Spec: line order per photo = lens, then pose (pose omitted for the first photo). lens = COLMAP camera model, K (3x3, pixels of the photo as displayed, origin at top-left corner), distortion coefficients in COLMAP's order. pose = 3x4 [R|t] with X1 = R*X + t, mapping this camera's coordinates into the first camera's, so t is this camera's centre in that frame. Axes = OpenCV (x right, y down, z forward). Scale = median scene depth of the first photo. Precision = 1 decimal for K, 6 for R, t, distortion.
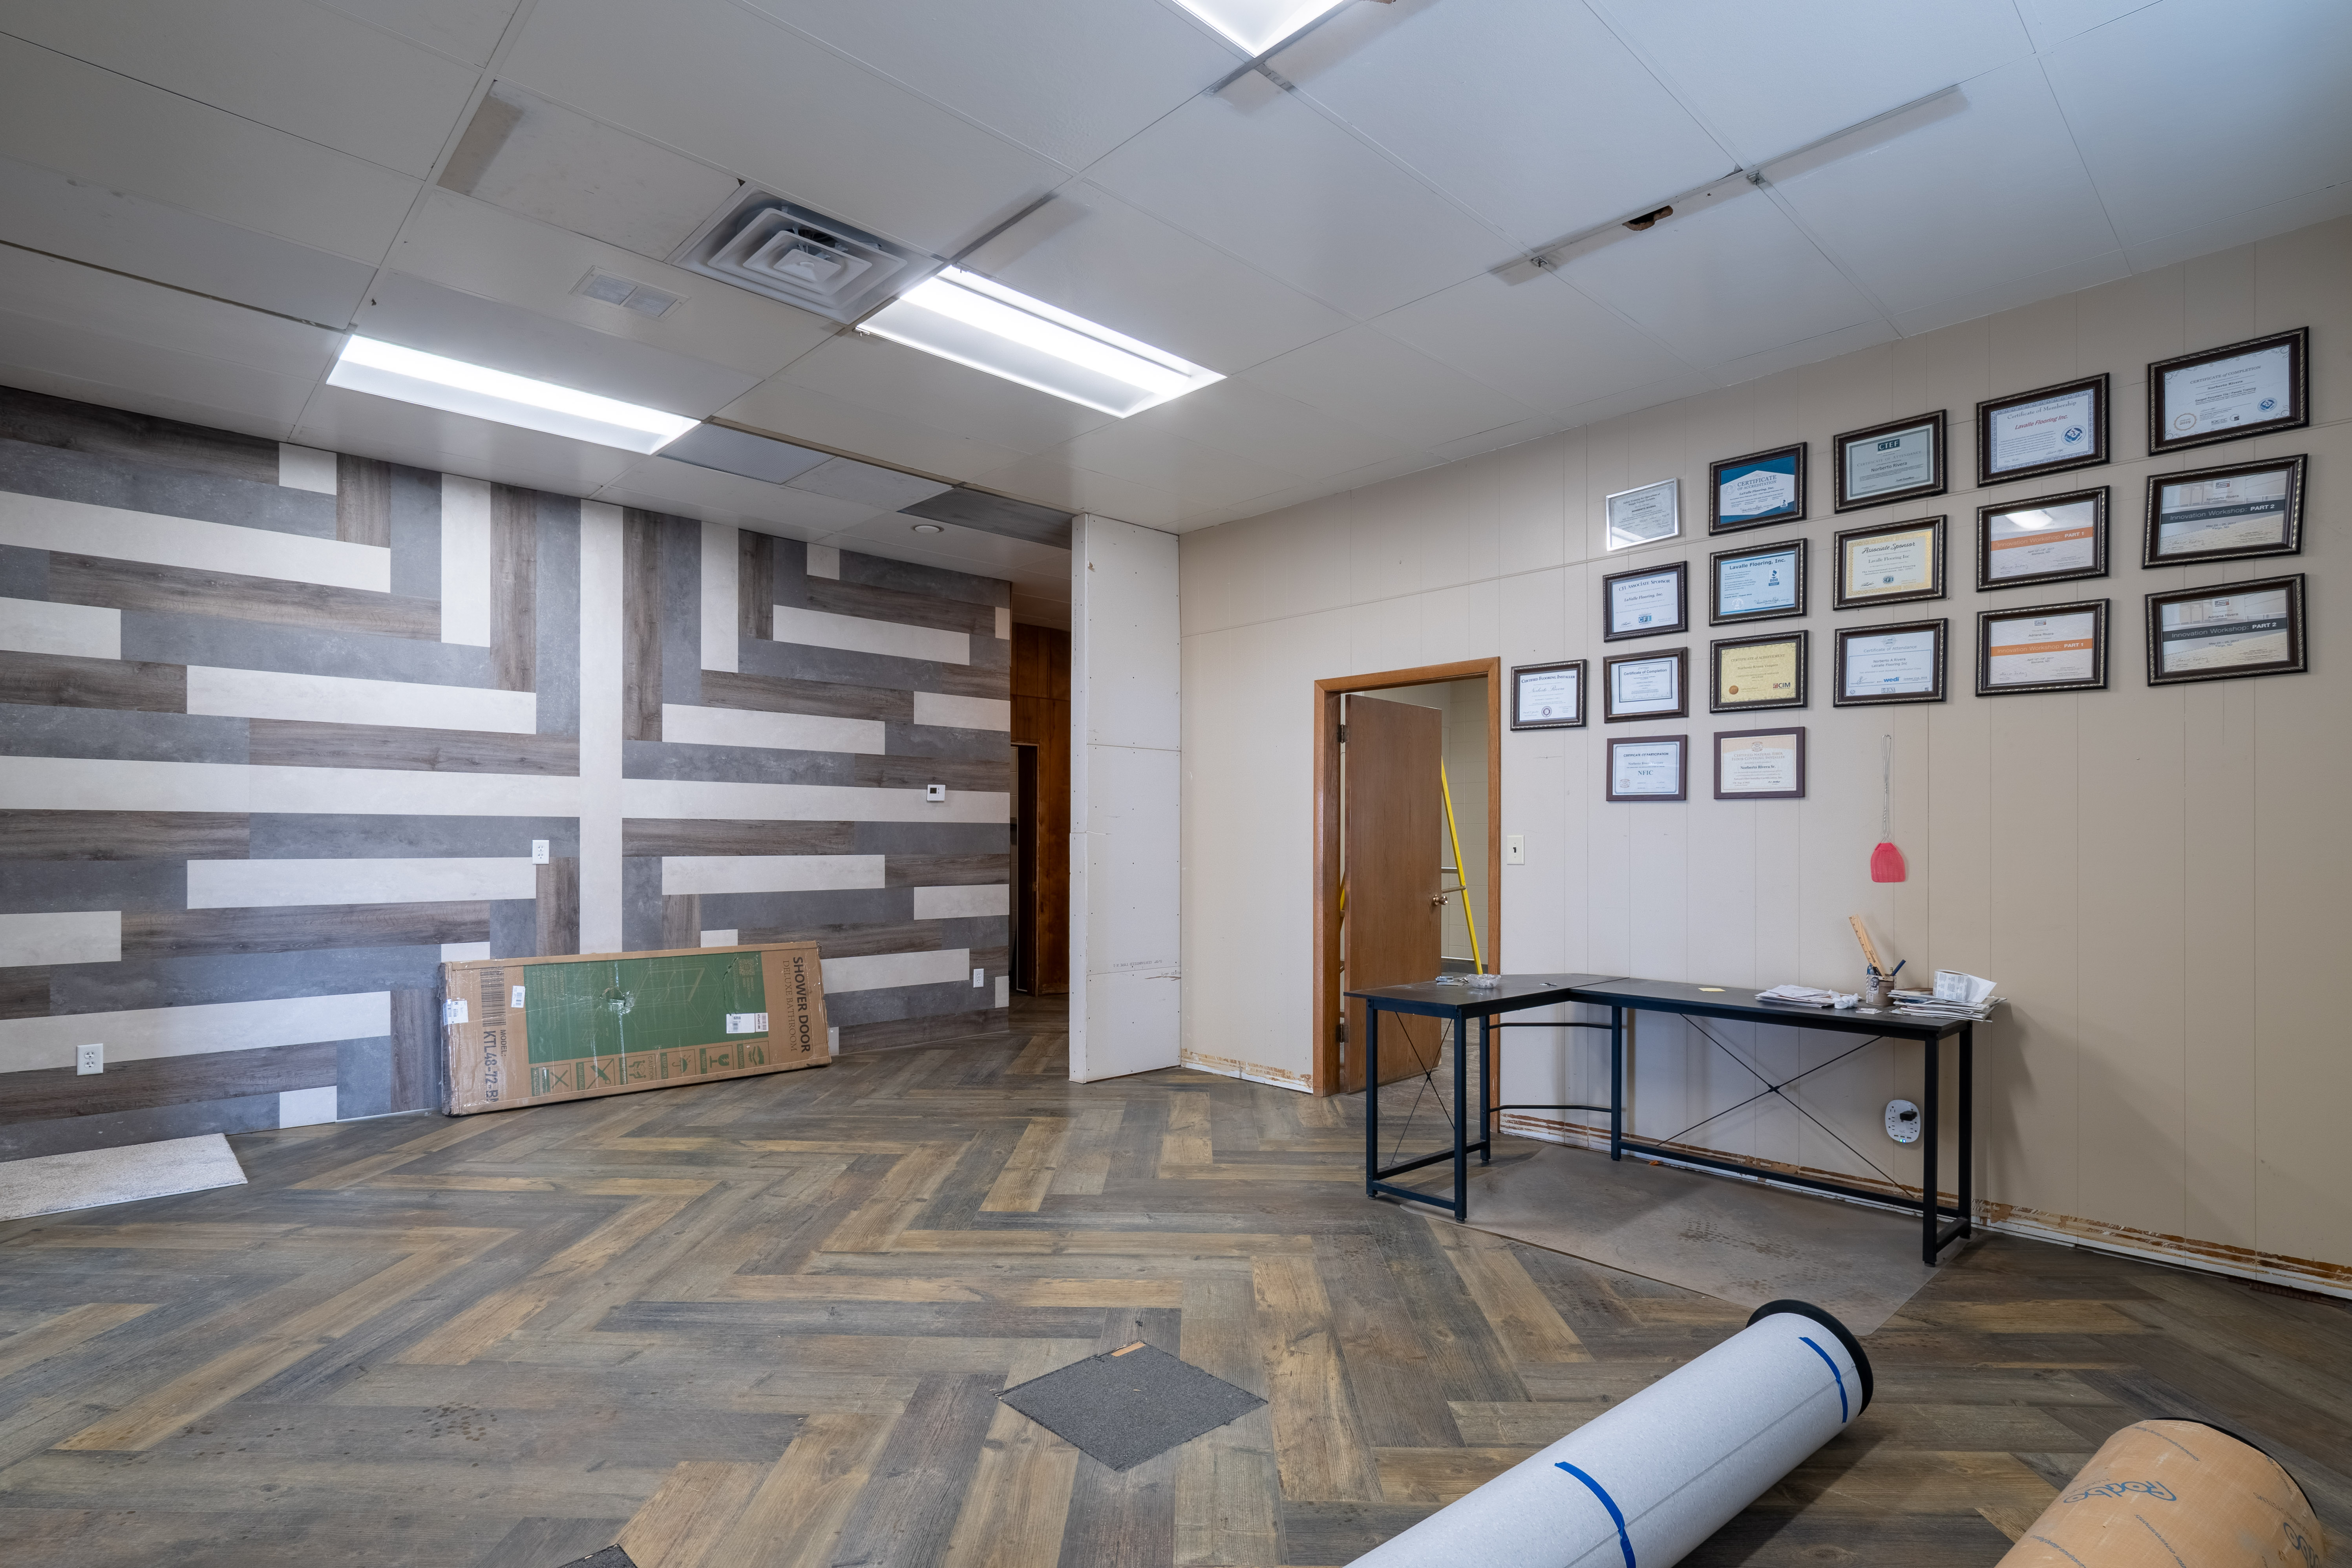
lens RADIAL K [[1159.8, 0, 1109.9], [0, 1159.8, 841.7], [0, 0, 1]] dist [-0.016044, 0.001816]
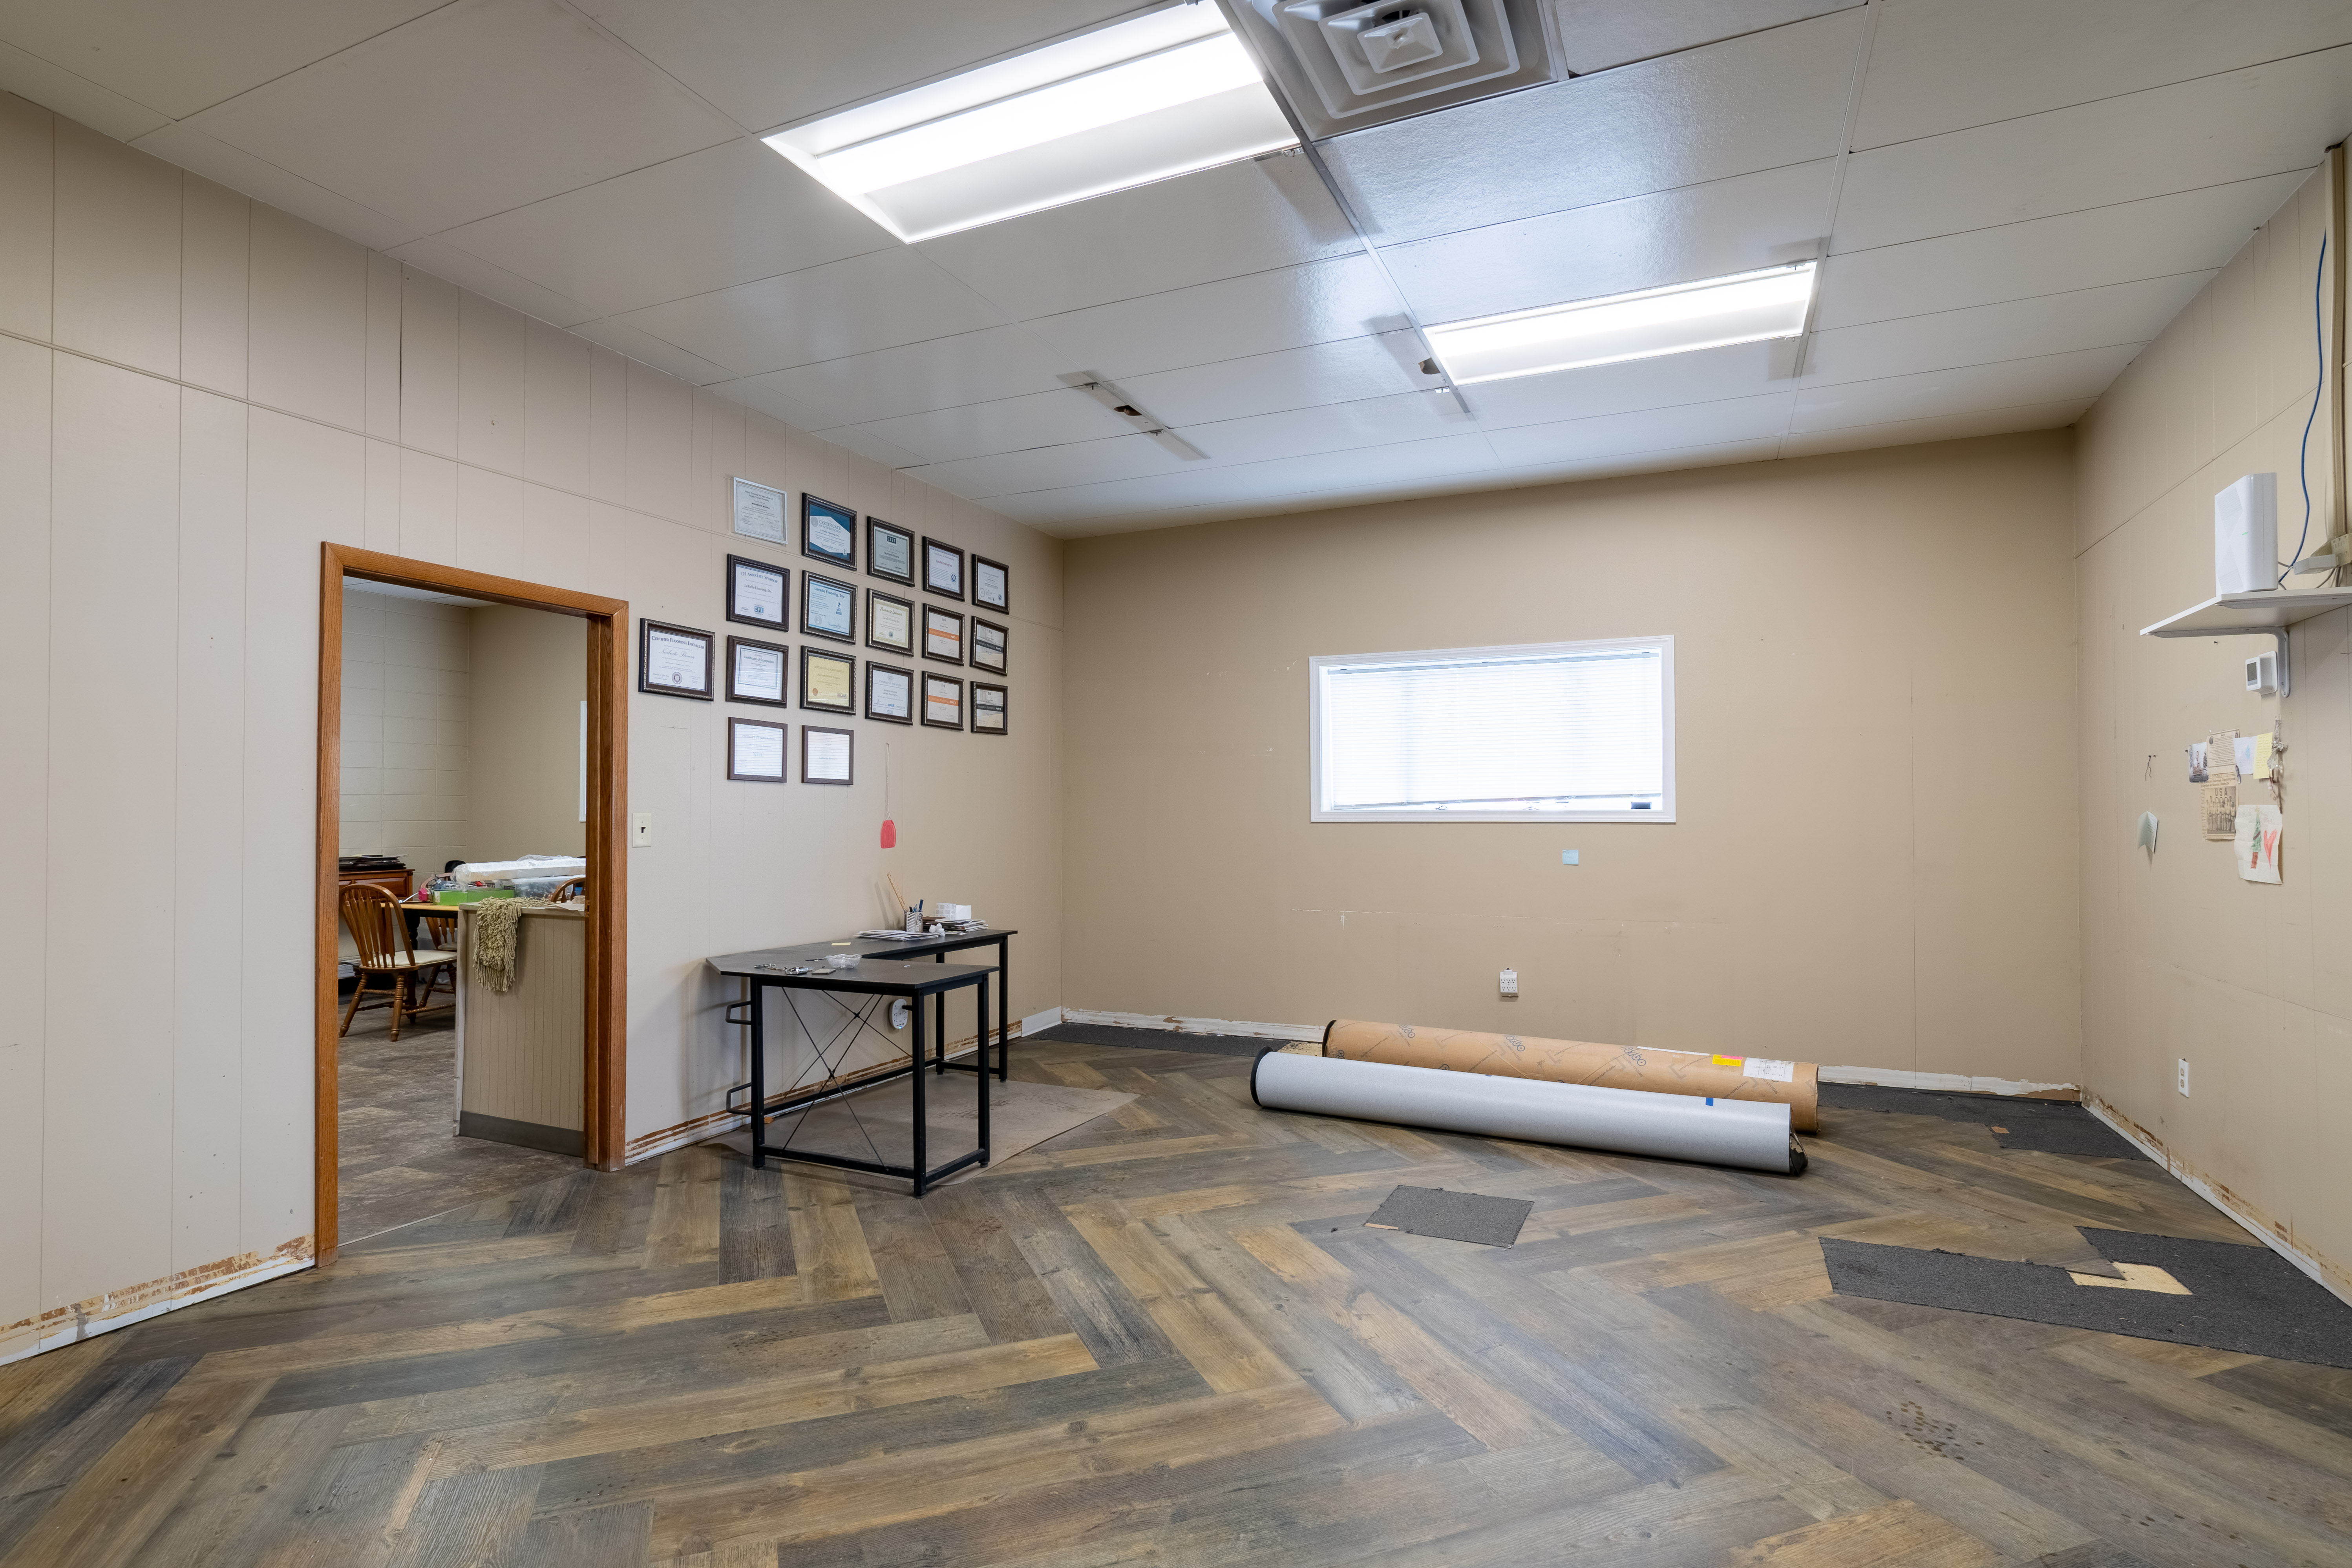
lens RADIAL K [[1159.8, 0, 1175.2], [0, 1159.8, 795.1], [0, 0, 1]] dist [-0.016044, 0.001816]
pose [[-0.403836, 0.017114, 0.914671, -0.741821], [0.001560, 0.999836, -0.018018, -0.003478], [-0.914830, -0.005849, -0.403797, 1.214982]]
